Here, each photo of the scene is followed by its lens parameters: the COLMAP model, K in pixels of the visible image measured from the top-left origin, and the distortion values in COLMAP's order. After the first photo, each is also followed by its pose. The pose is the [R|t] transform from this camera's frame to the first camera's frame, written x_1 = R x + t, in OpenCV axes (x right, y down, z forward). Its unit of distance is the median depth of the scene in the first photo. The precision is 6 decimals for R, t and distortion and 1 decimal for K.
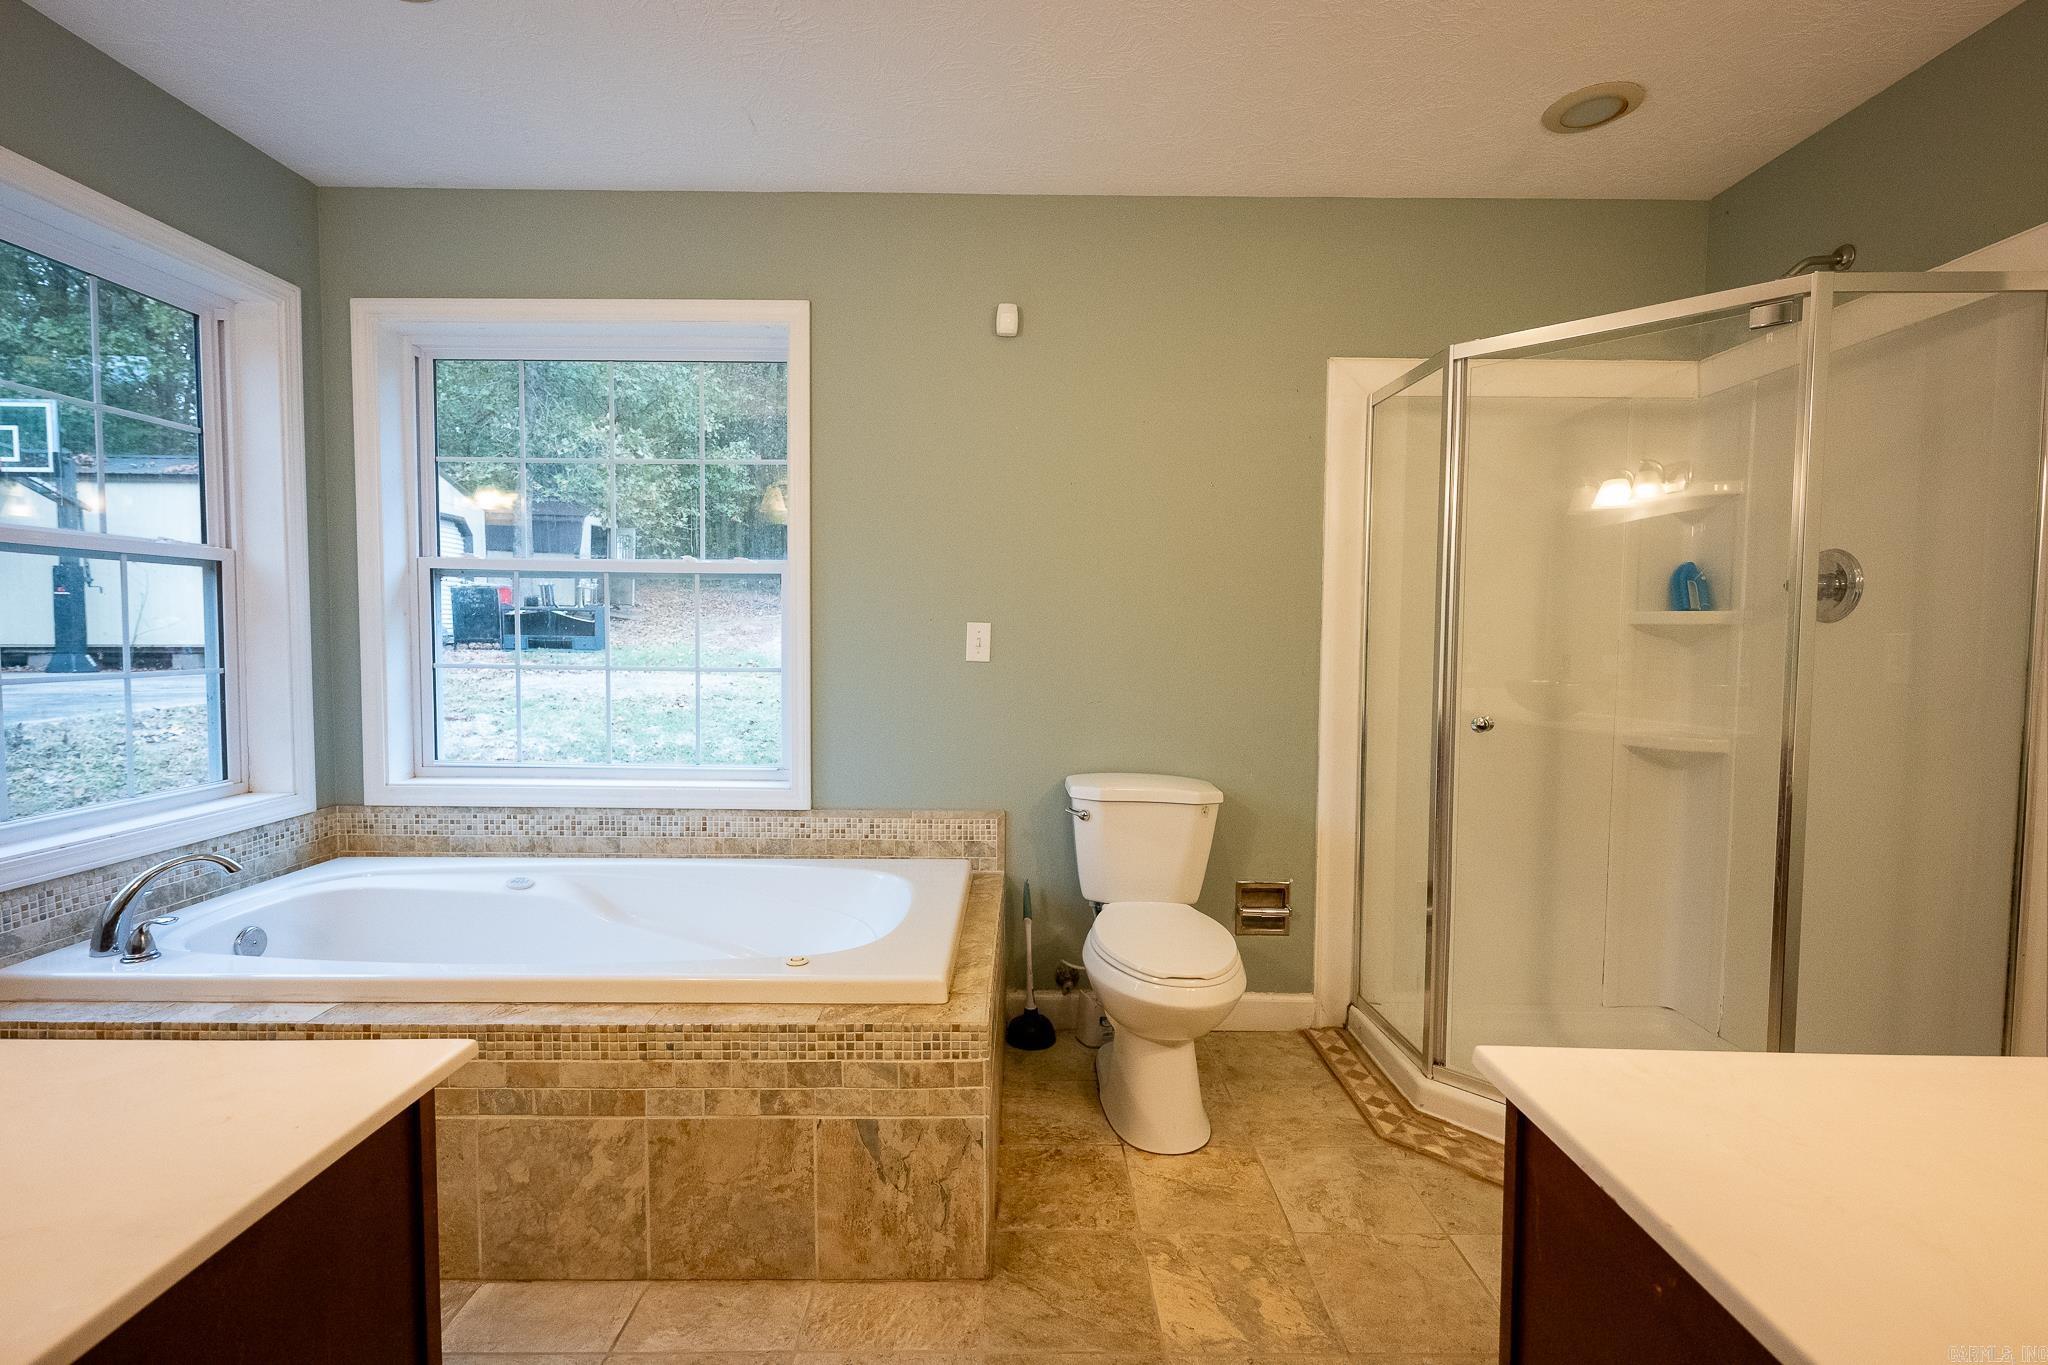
lens RADIAL K [[918.0, 0, 1024.0], [0, 918.0, 682.5], [0, 0, 1]] dist [-0.001133, 0.000722]
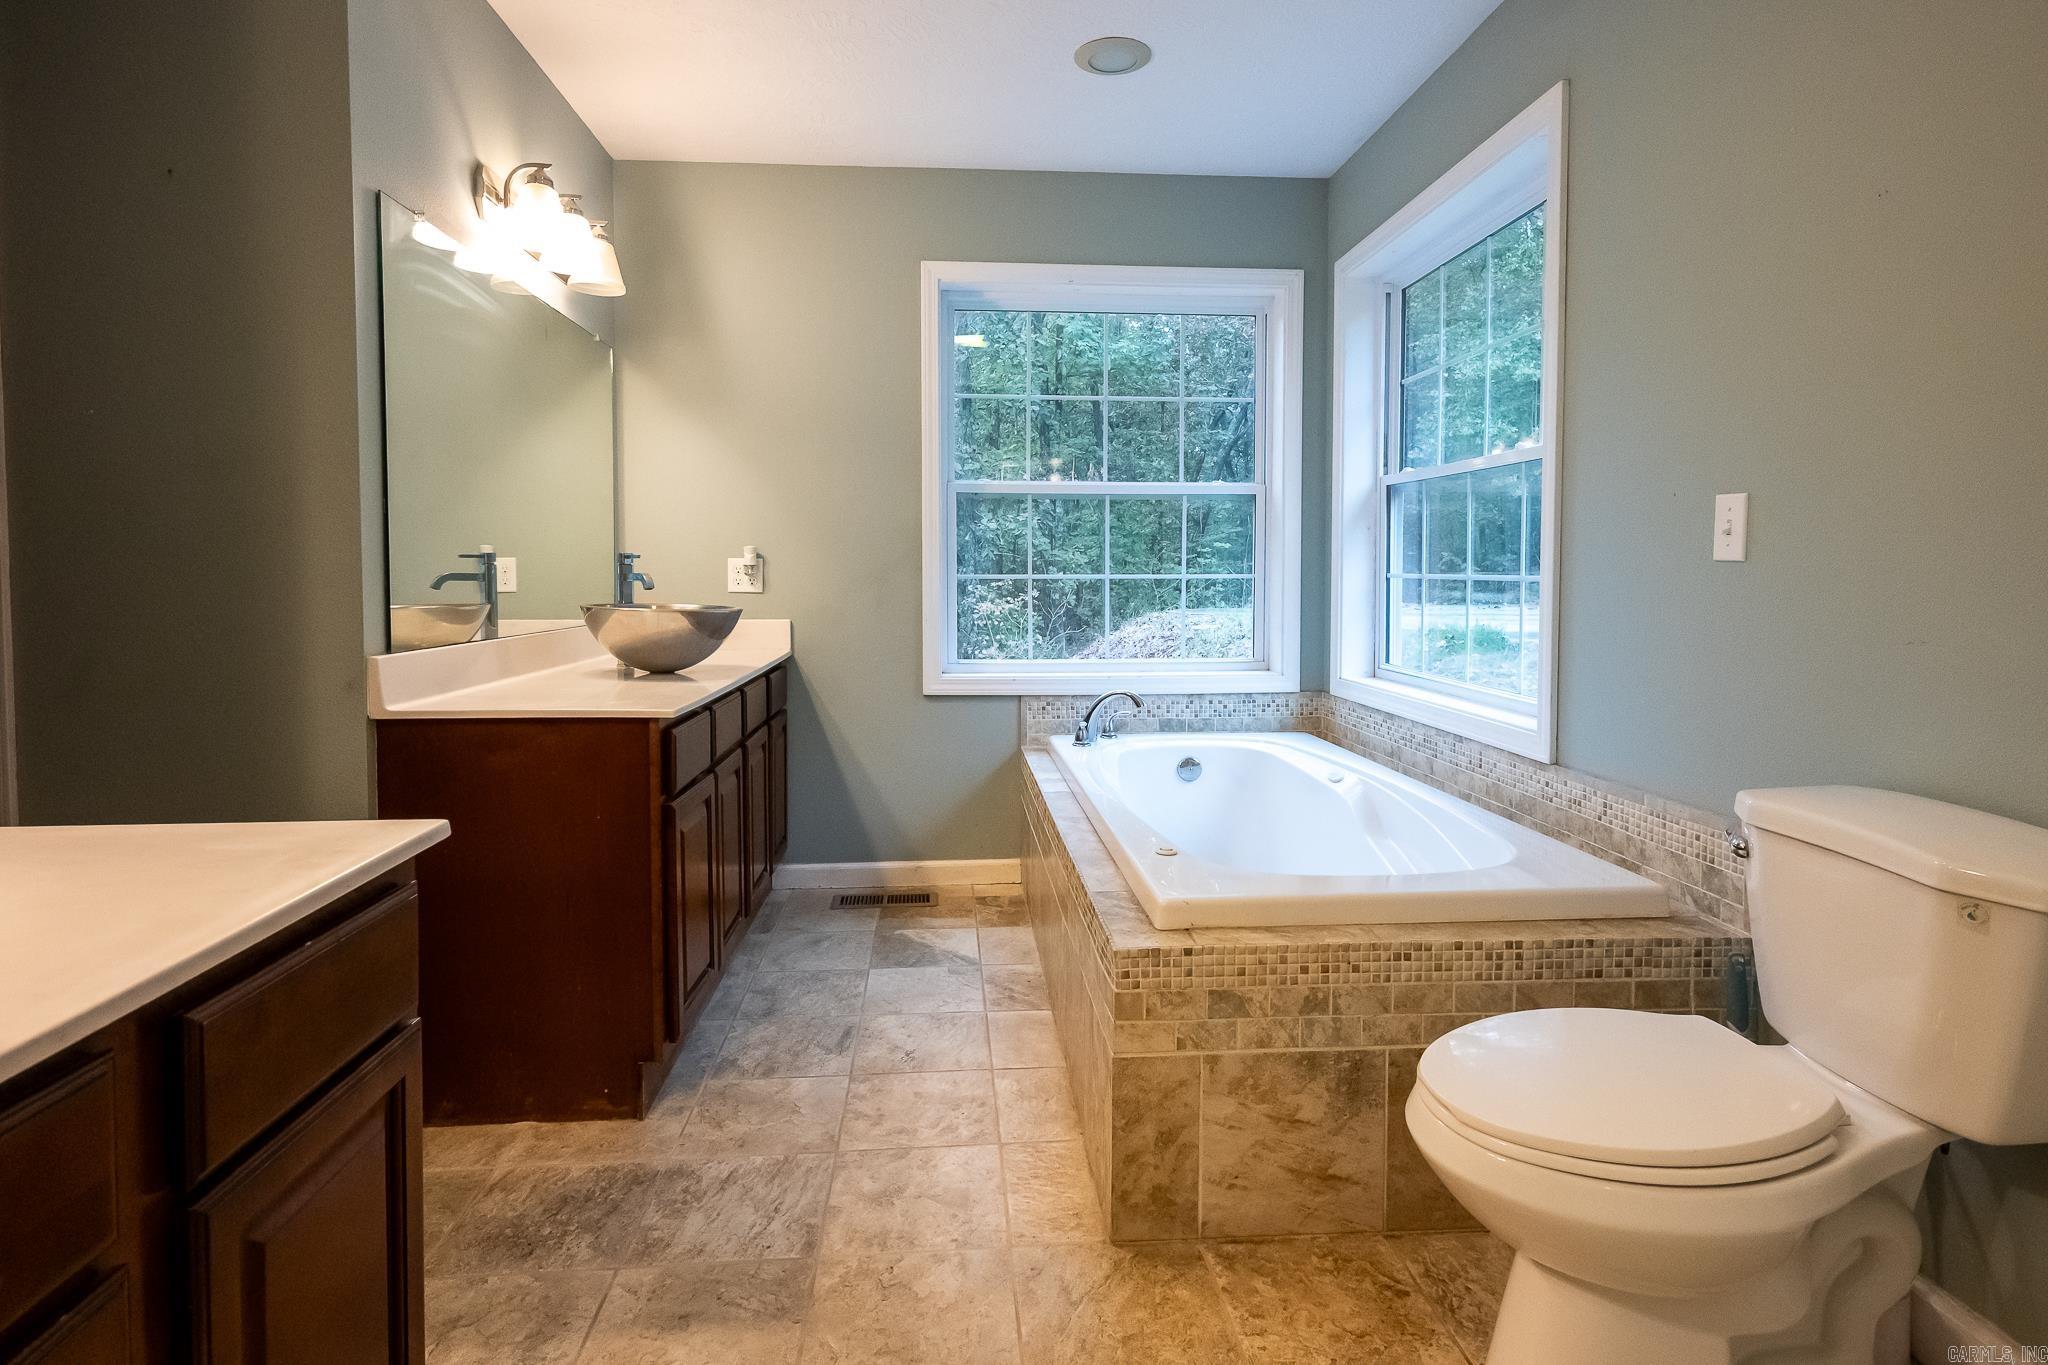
lens RADIAL K [[1049.7, 0, 1020.2], [0, 1049.7, 620.8], [0, 0, 1]] dist [0.000906, 0.000546]
pose [[0.067292, 0.037317, -0.997035, 0.586984], [-0.054613, 0.997940, 0.033665, 0.017471], [0.996238, 0.052186, 0.069191, 0.510610]]
